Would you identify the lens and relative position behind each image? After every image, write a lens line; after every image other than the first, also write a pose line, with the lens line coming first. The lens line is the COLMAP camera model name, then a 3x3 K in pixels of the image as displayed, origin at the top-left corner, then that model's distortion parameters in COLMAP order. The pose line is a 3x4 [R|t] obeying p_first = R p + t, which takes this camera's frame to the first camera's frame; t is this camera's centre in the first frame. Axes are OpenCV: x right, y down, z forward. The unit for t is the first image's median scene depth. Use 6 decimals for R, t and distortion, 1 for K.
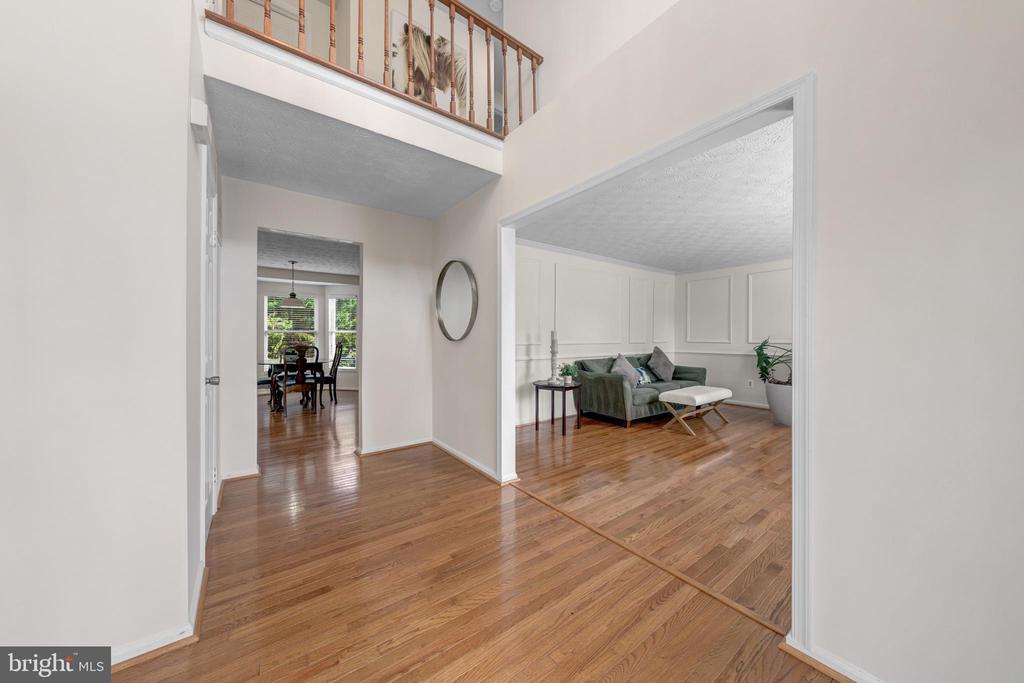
lens RADIAL K [[354.0, 0, 501.6], [0, 354.0, 337.4], [0, 0, 1]] dist [0.000948, 0.000038]
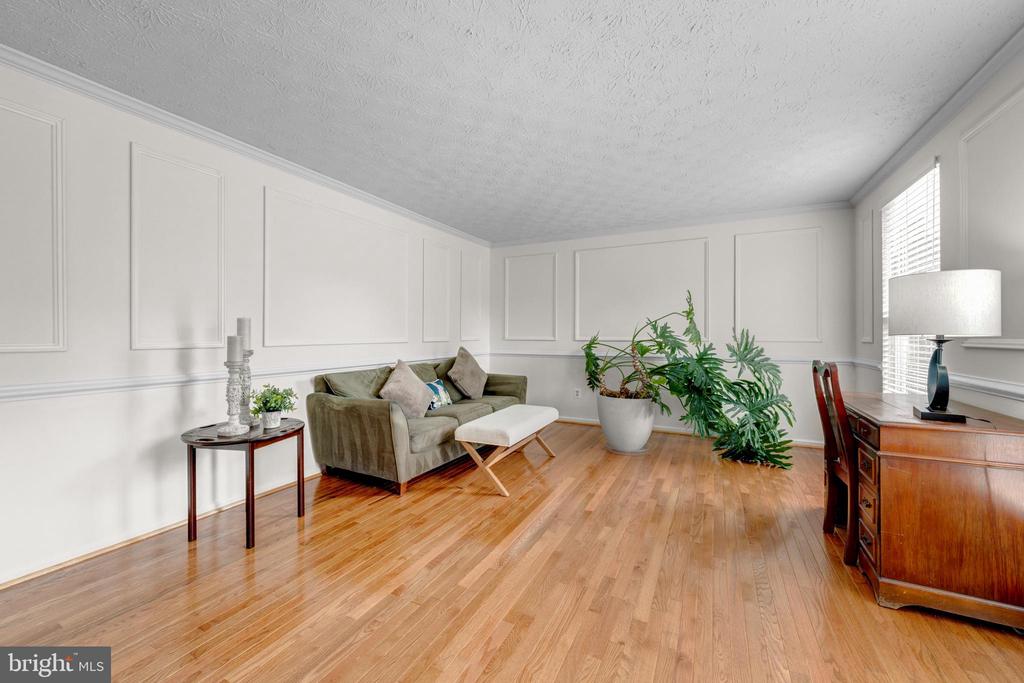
lens RADIAL K [[384.3, 0, 510.9], [0, 384.3, 336.1], [0, 0, 1]] dist [-0.006431, -0.000294]
pose [[0.892517, -0.003151, 0.451003, 0.219101], [0.002964, 0.999995, 0.001121, 0.005790], [-0.451004, 0.000336, 0.892522, 0.355615]]
